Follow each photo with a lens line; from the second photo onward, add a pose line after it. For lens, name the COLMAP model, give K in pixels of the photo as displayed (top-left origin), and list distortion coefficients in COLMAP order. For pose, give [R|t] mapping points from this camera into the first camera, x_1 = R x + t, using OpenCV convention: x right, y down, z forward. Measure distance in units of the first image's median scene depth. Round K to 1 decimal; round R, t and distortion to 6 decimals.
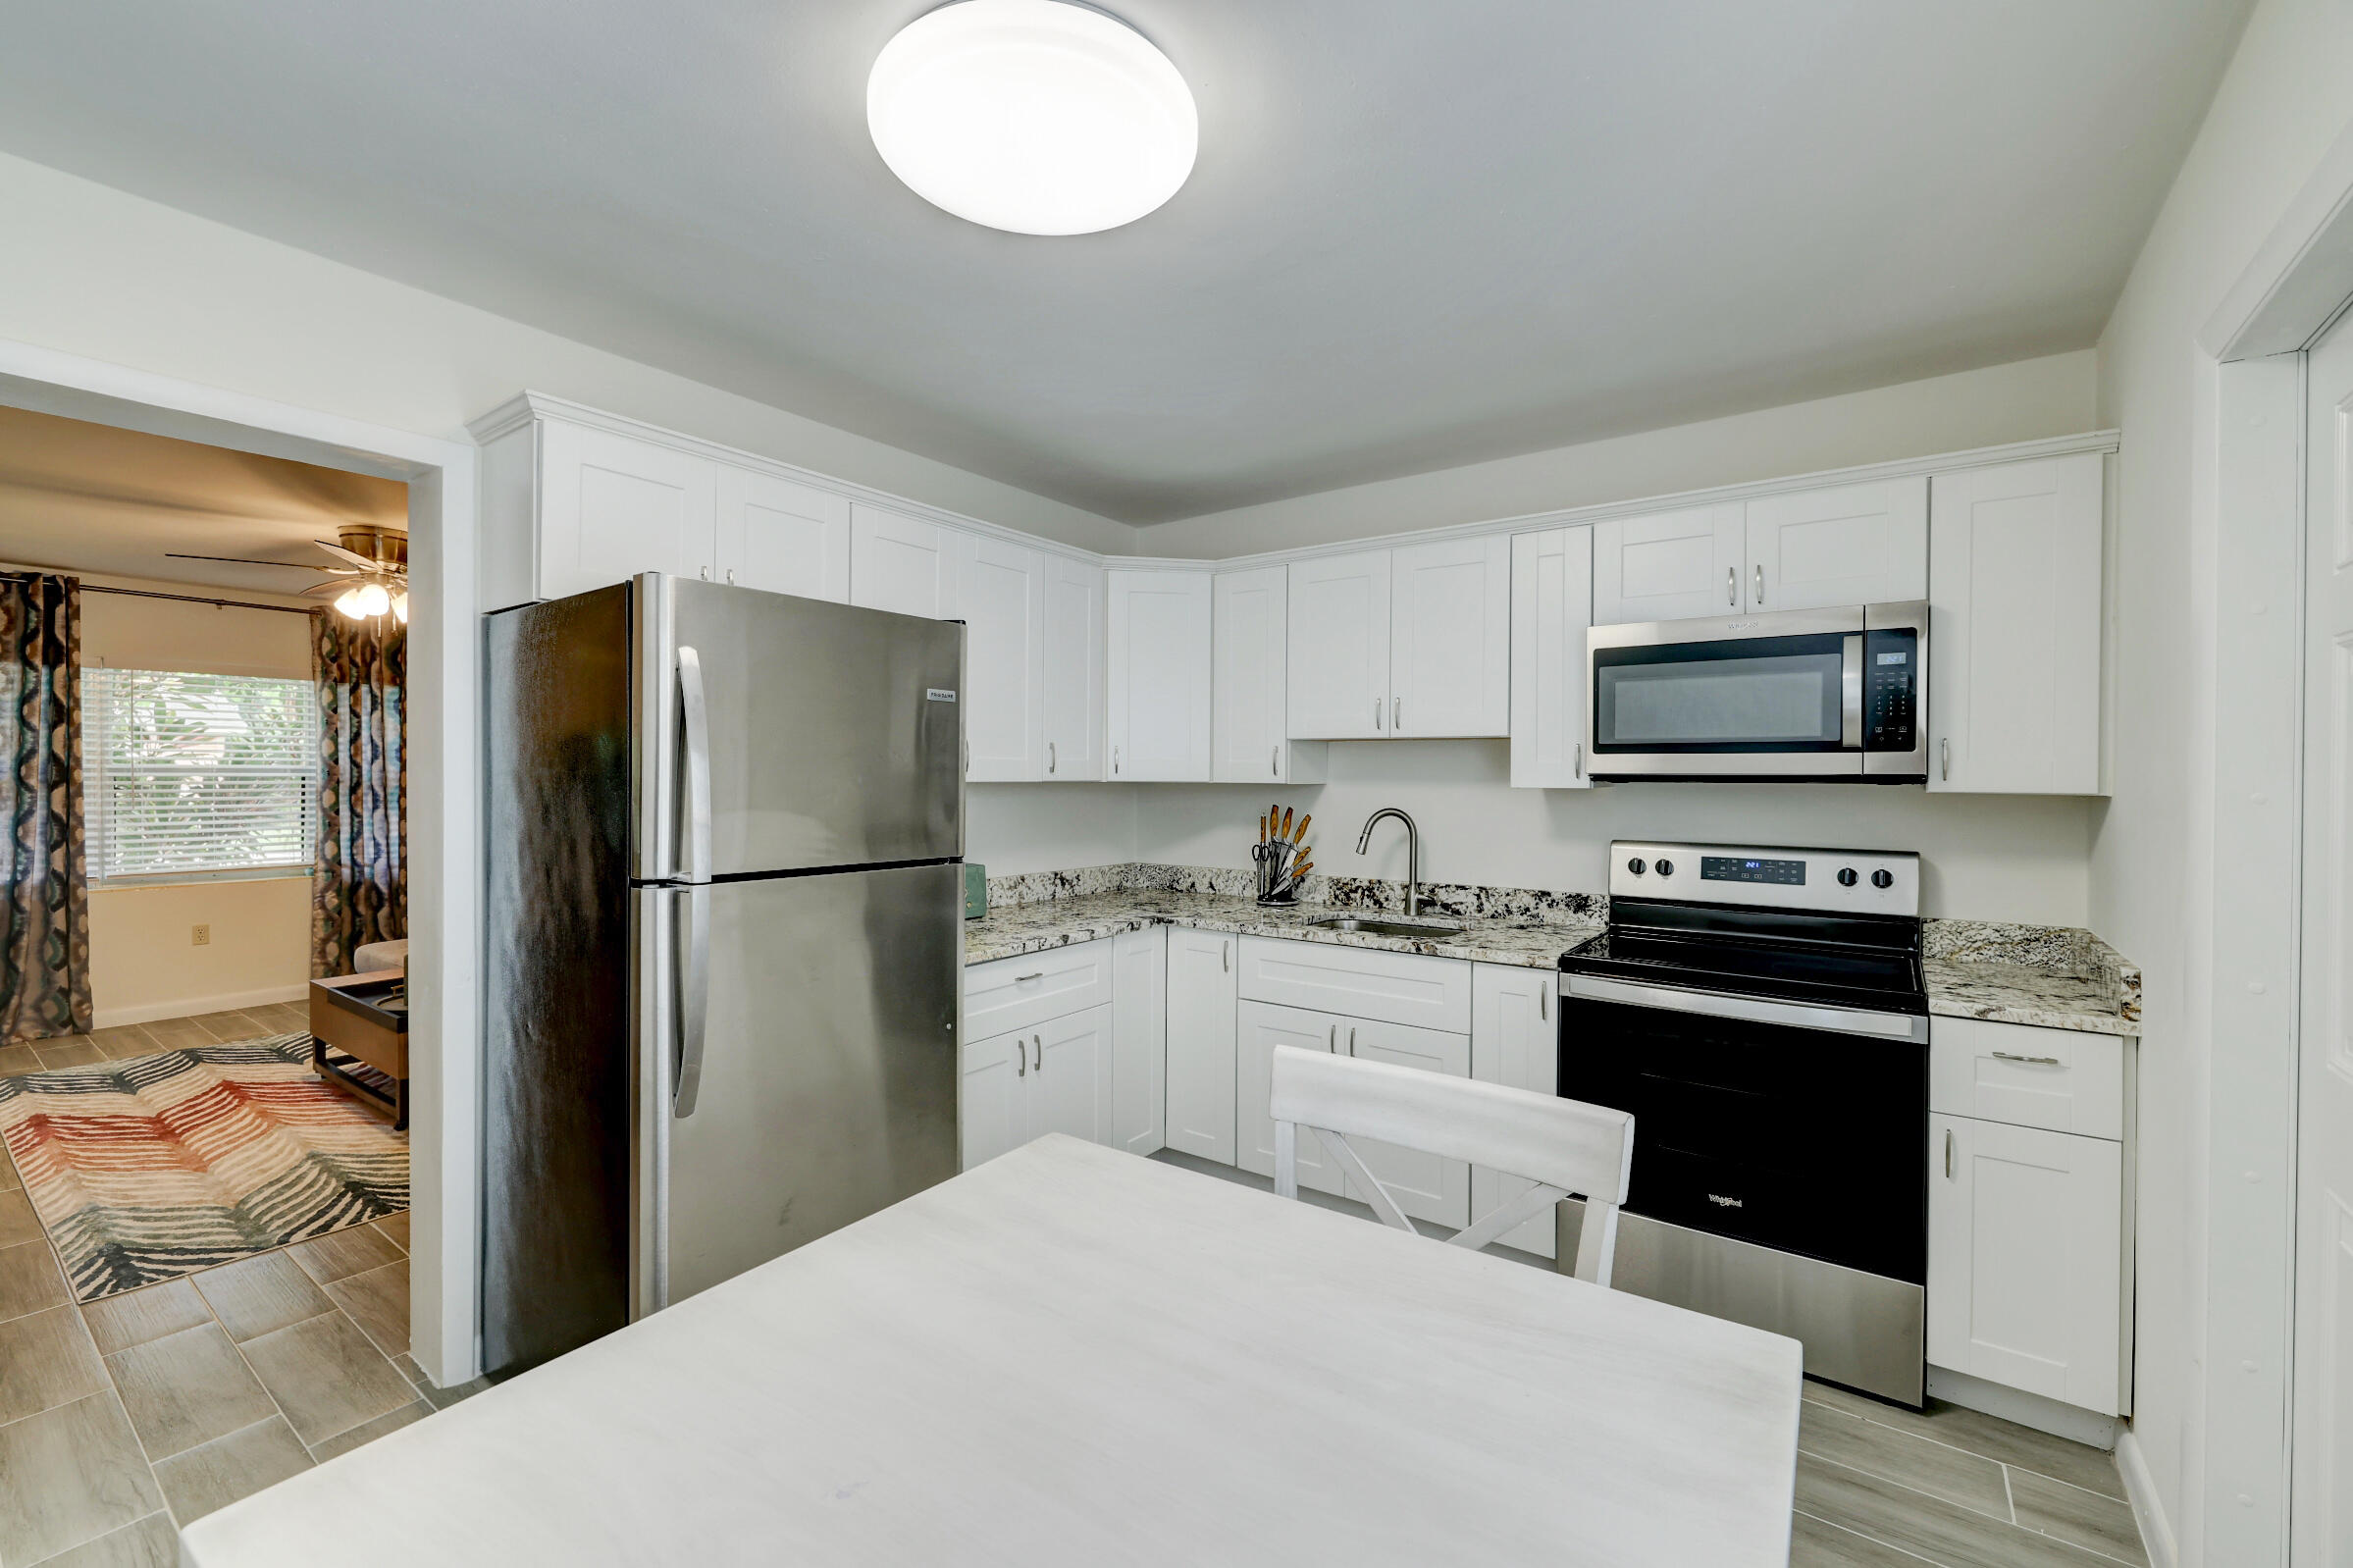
lens RADIAL K [[983.6, 0, 1161.9], [0, 983.6, 773.8], [0, 0, 1]] dist [-0.001700, -0.000864]
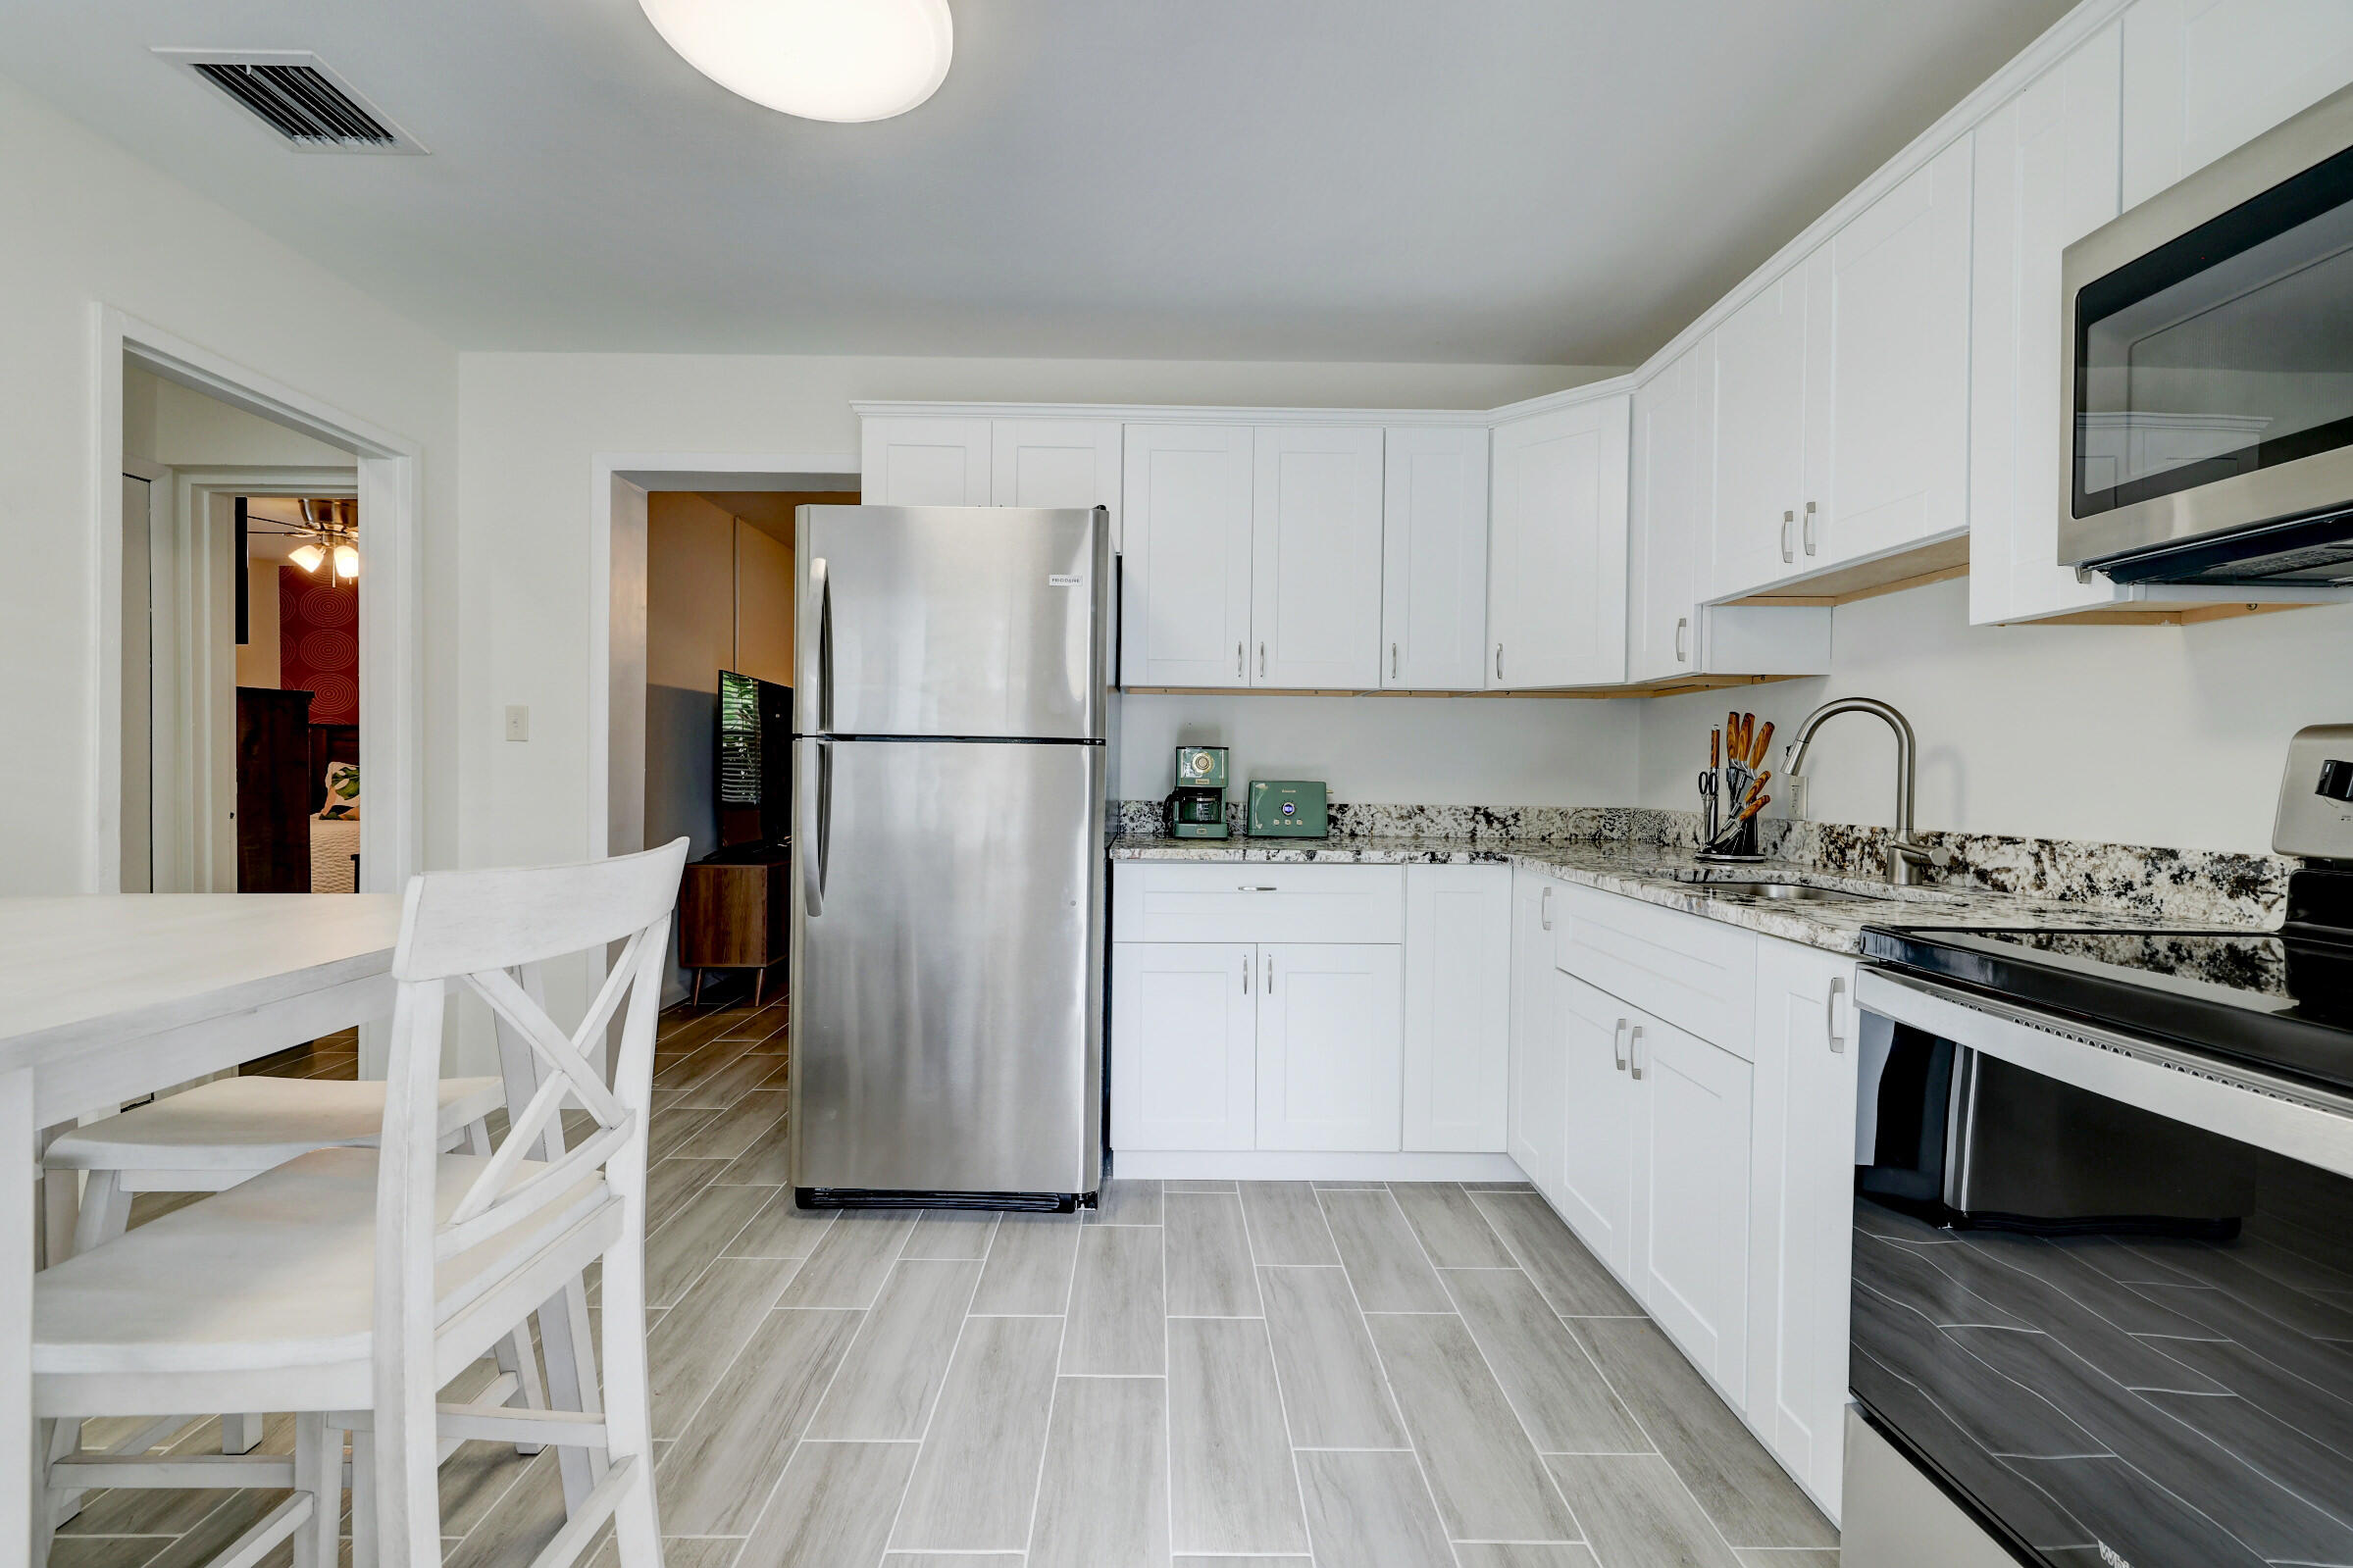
lens RADIAL K [[983.4, 0, 1160.3], [0, 983.4, 769.1], [0, 0, 1]] dist [-0.001700, -0.000864]
pose [[0.598435, 0.002319, -0.801168, 0.474825], [-0.009482, 0.999946, -0.004188, 0.087230], [0.801116, 0.010102, 0.598424, 0.327954]]
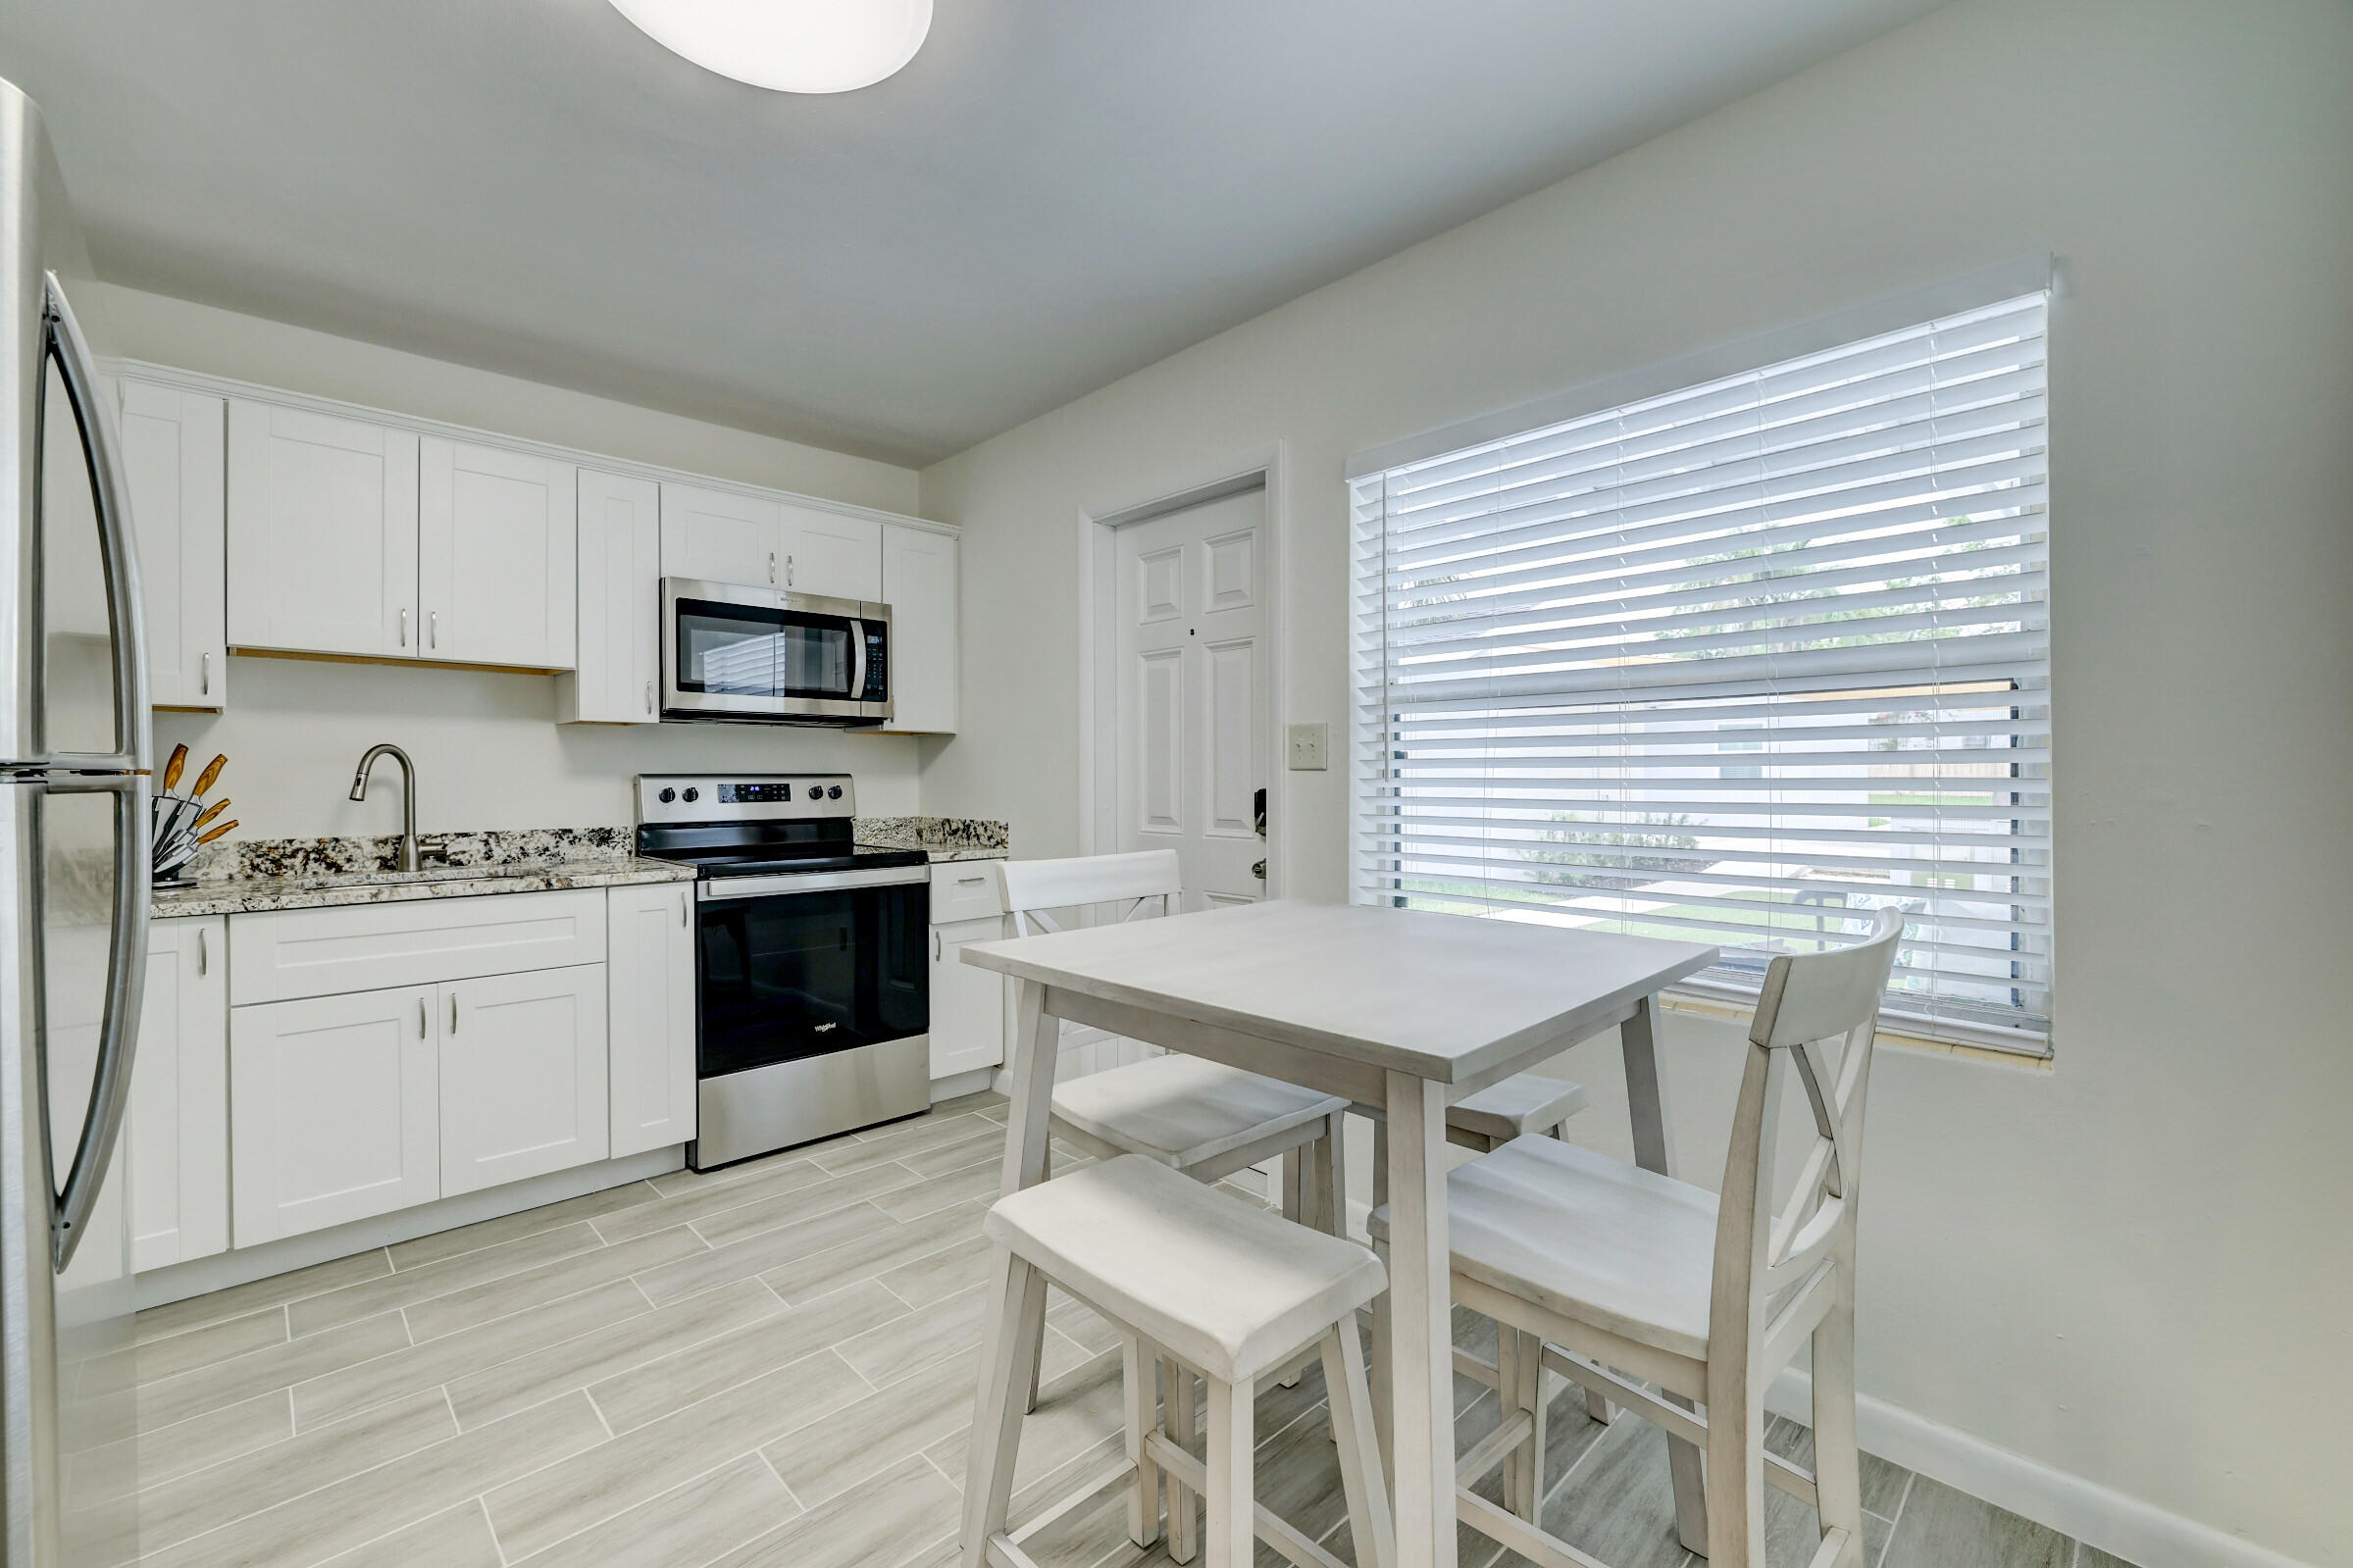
lens RADIAL K [[983.4, 0, 1183.0], [0, 983.4, 781.2], [0, 0, 1]] dist [-0.001700, -0.000864]
pose [[0.159041, -0.012170, 0.987197, -0.493921], [0.002680, 0.999926, 0.011895, 0.060505], [-0.987268, 0.000754, 0.159062, 0.219552]]
